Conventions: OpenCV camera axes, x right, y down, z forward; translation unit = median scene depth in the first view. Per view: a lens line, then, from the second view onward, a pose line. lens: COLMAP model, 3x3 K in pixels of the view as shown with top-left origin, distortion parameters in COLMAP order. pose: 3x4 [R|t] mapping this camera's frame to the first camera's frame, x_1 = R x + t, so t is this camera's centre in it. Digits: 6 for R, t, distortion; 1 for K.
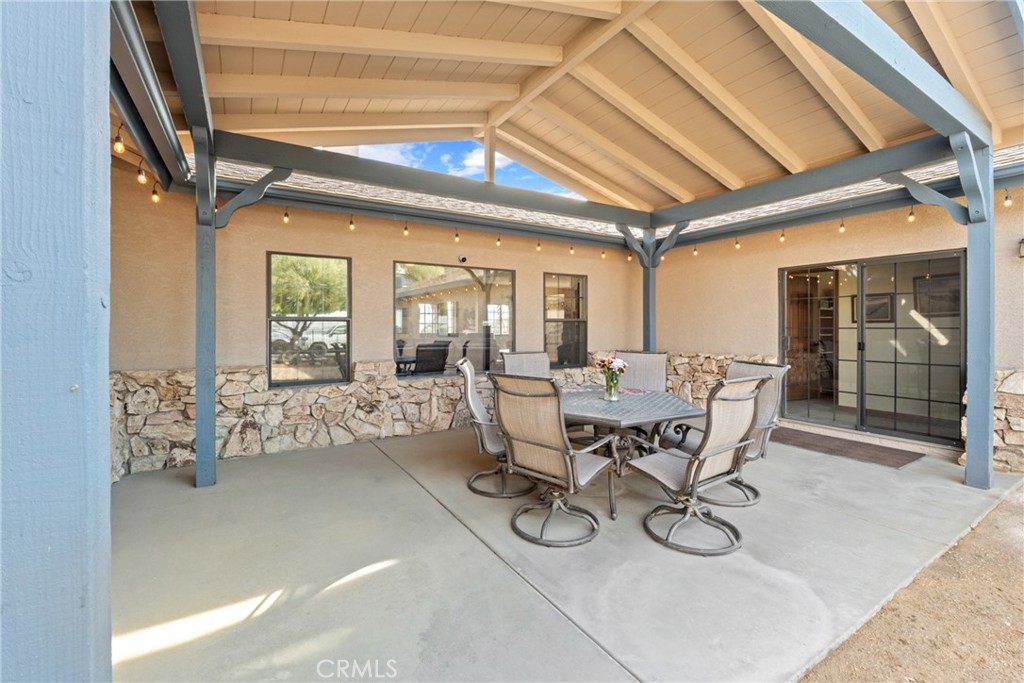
lens RADIAL K [[430.3, 0, 507.9], [0, 430.3, 323.0], [0, 0, 1]] dist [0.000247, -0.000191]
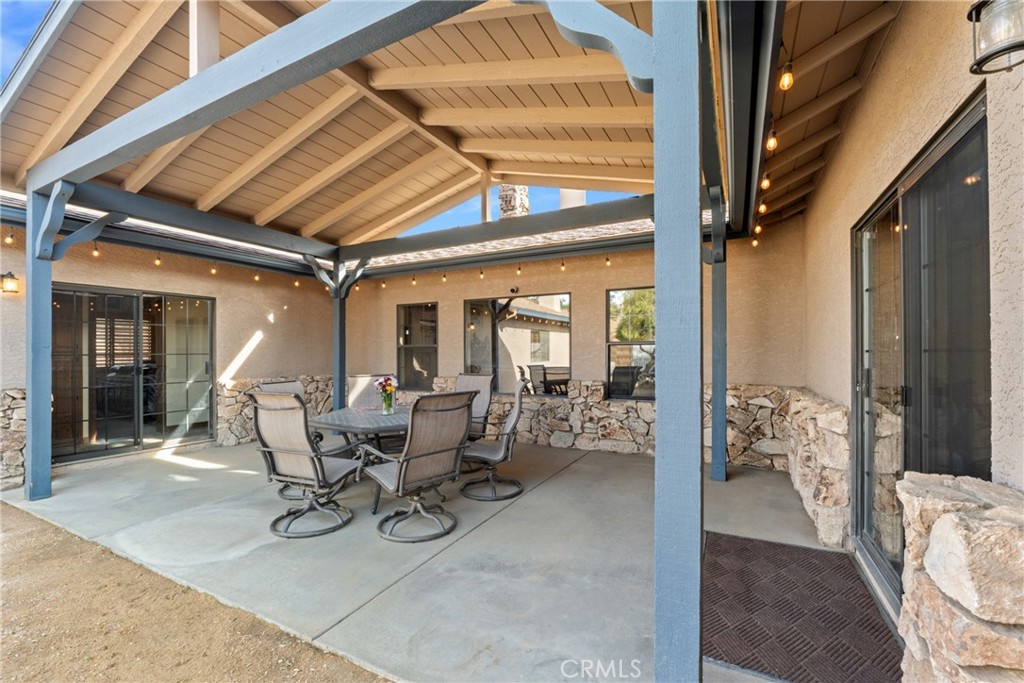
lens RADIAL K [[433.2, 0, 514.3], [0, 433.2, 346.5], [0, 0, 1]] dist [-0.012992, -0.000429]
pose [[0.520648, -0.011199, -0.853698, 1.407620], [0.007638, 0.999935, -0.008459, 0.011531], [0.853738, -0.002116, 0.520699, 0.693146]]
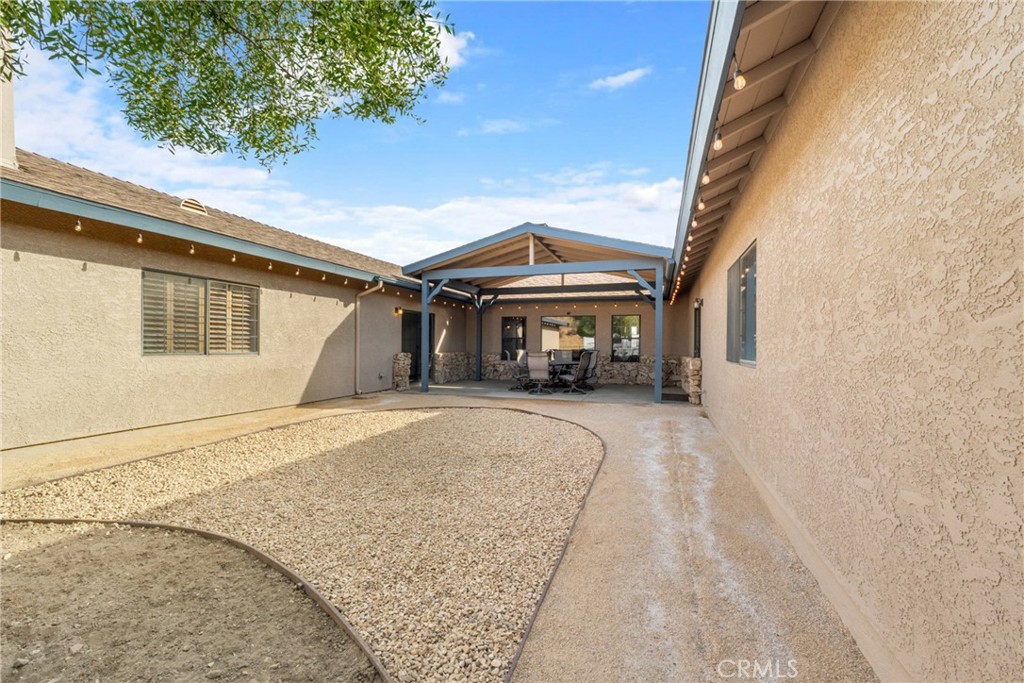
lens RADIAL K [[430.3, 0, 512.8], [0, 430.3, 346.8], [0, 0, 1]] dist [0.000247, -0.000191]
pose [[0.635604, 0.009536, -0.771957, 2.582839], [-0.006060, 0.999955, 0.007363, 0.041394], [0.771992, -0.000002, 0.635633, -1.263569]]
